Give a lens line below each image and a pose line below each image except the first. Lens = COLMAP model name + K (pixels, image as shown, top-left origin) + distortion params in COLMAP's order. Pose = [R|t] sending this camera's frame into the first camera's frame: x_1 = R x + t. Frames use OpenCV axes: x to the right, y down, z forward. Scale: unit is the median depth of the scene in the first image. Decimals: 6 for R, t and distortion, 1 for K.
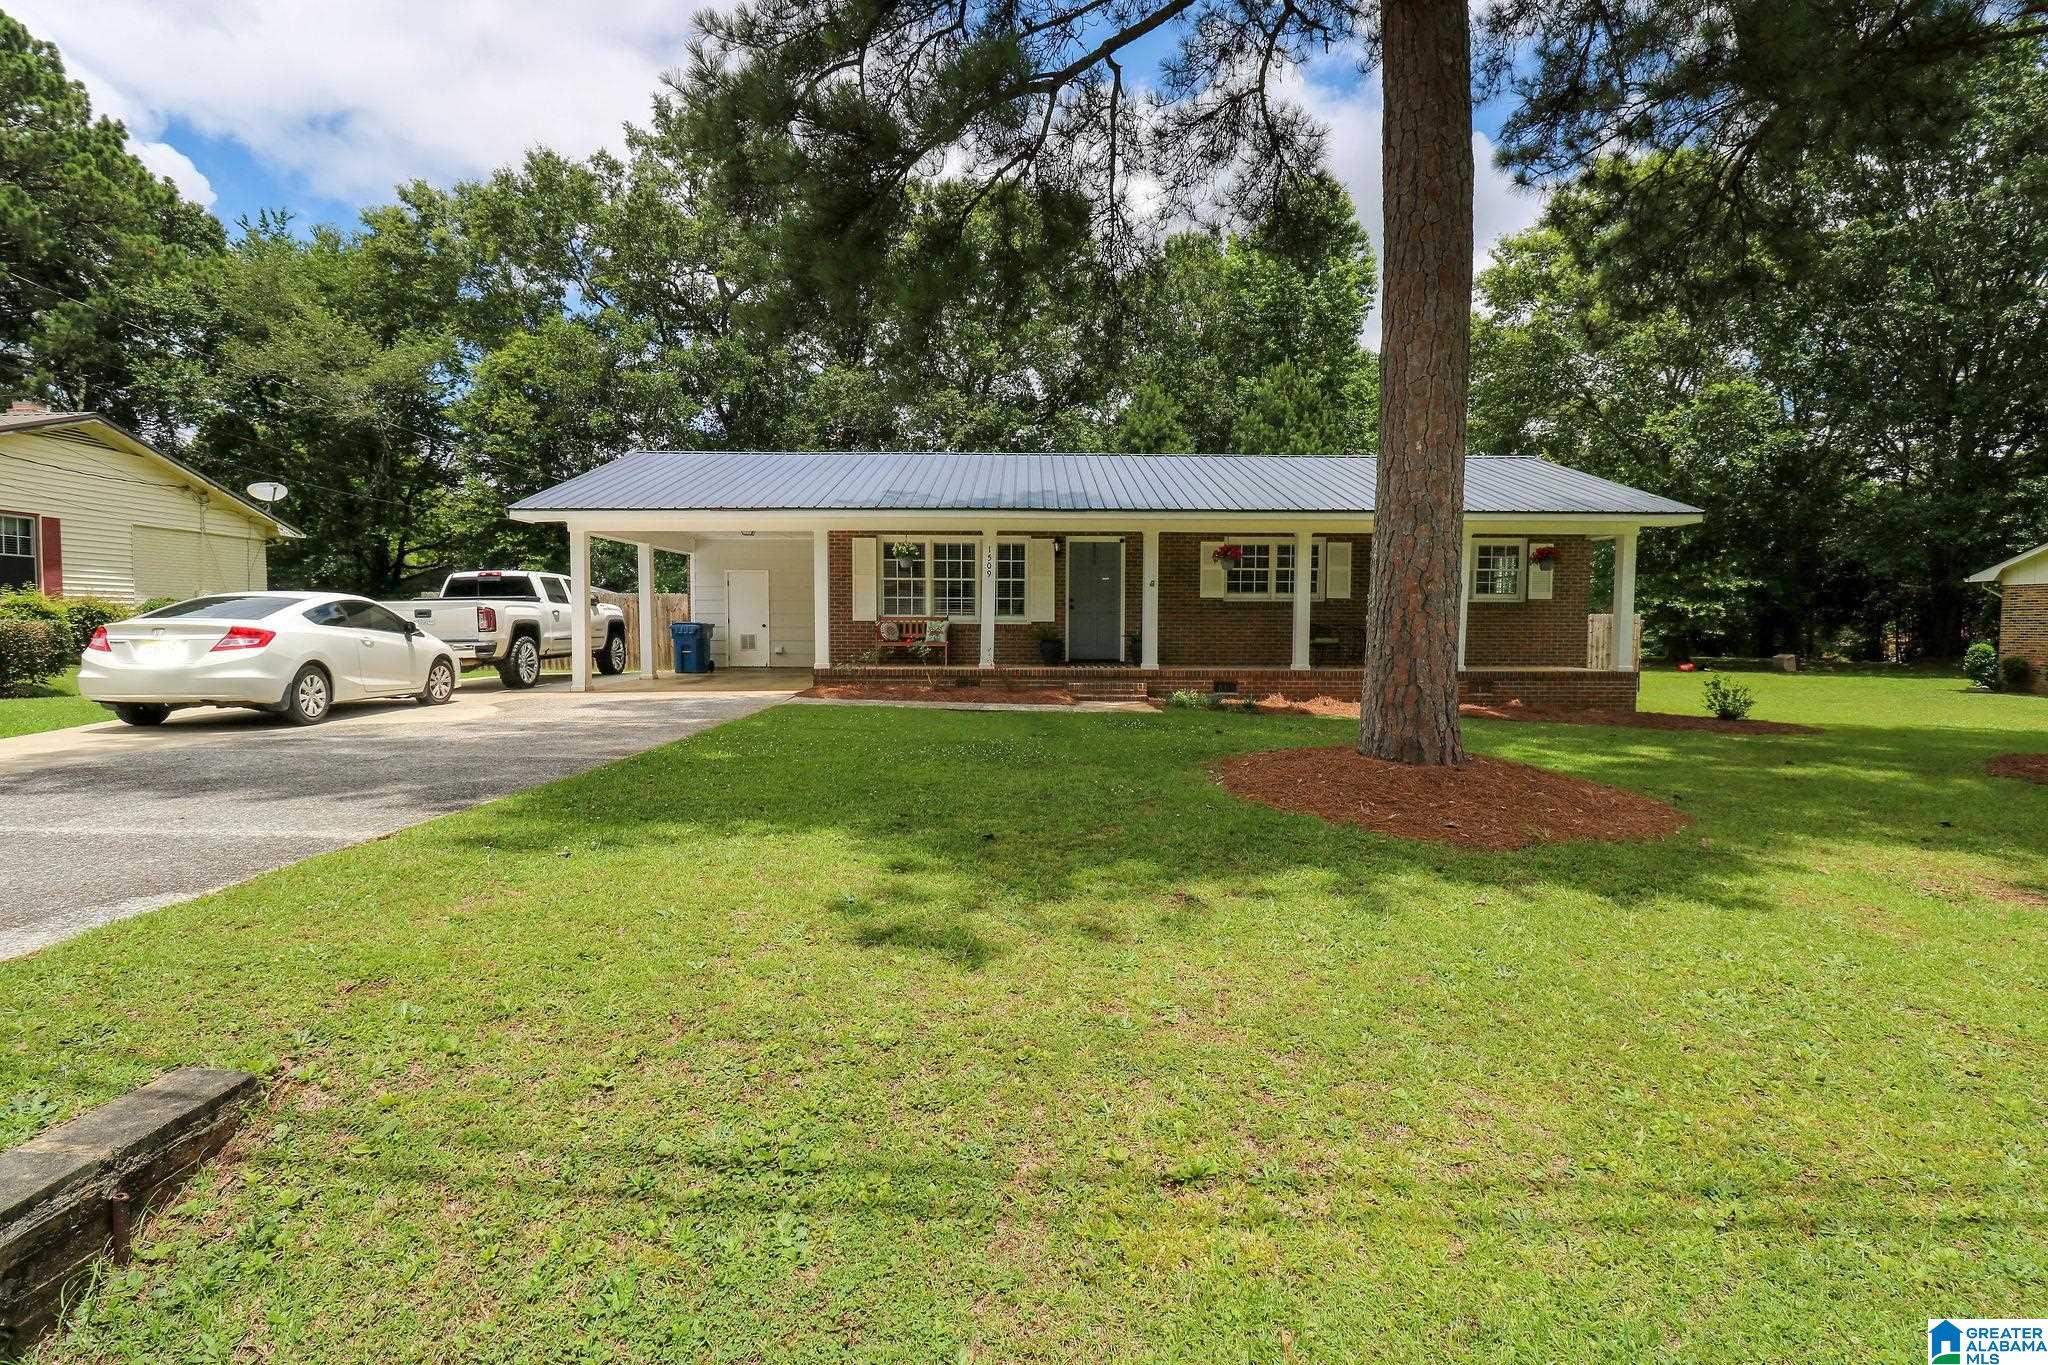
lens RADIAL K [[955.6, 0, 1012.3], [0, 955.6, 695.8], [0, 0, 1]] dist [-0.011635, -0.000373]
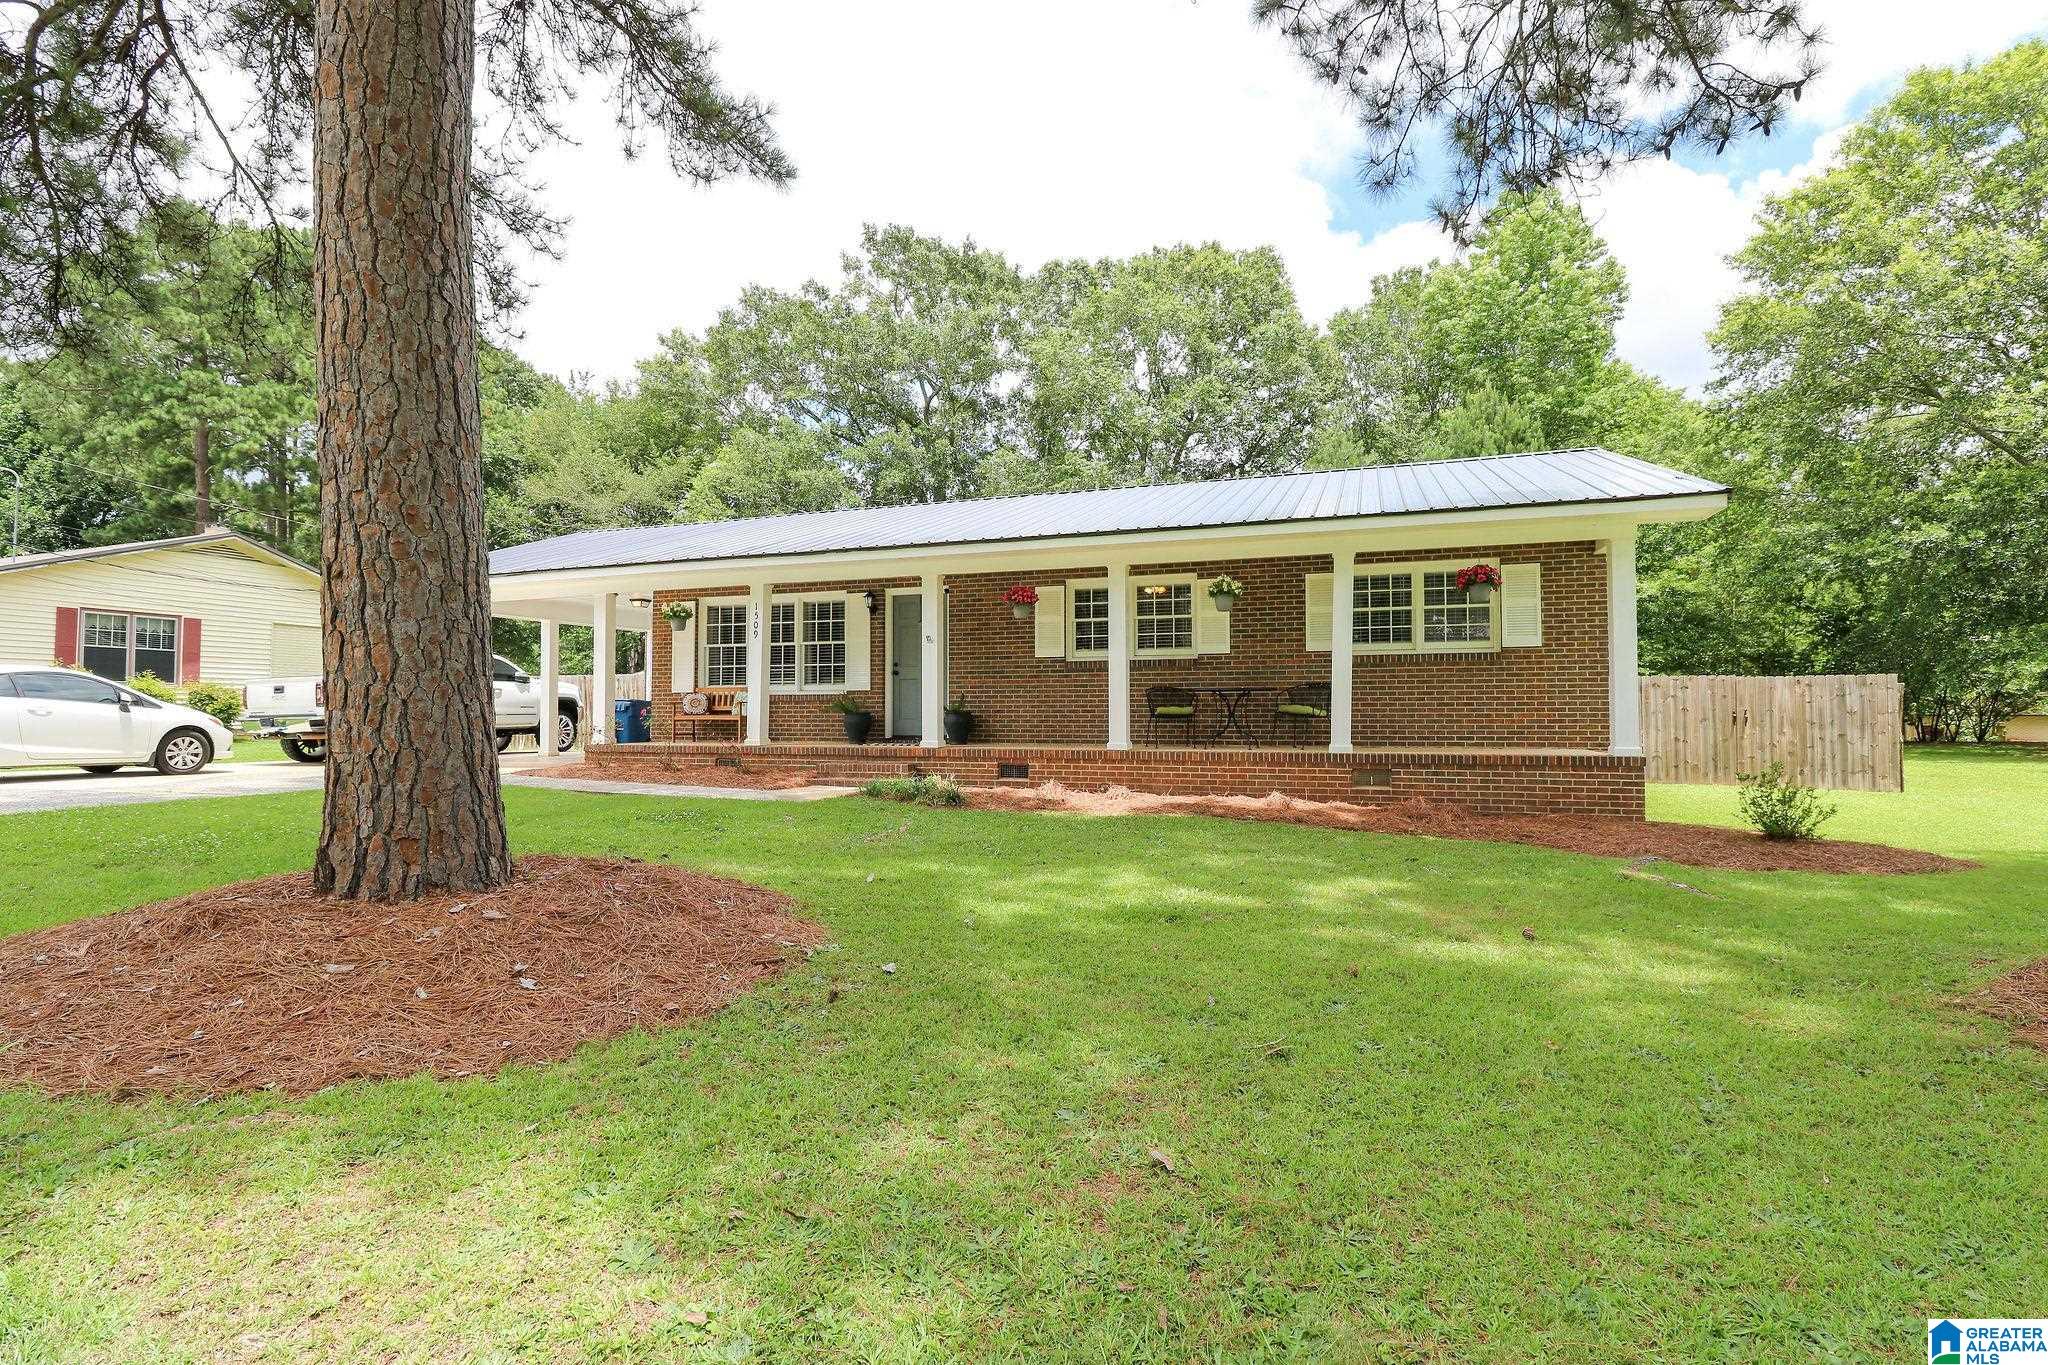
lens RADIAL K [[960.1, 0, 1024.0], [0, 960.1, 682.5], [0, 0, 1]] dist [-0.001794, -0.011044]
pose [[0.939838, -0.017055, -0.341195, 0.454003], [-0.019420, 0.994471, -0.103202, -0.000692], [0.341068, 0.103619, 0.934310, 0.258184]]
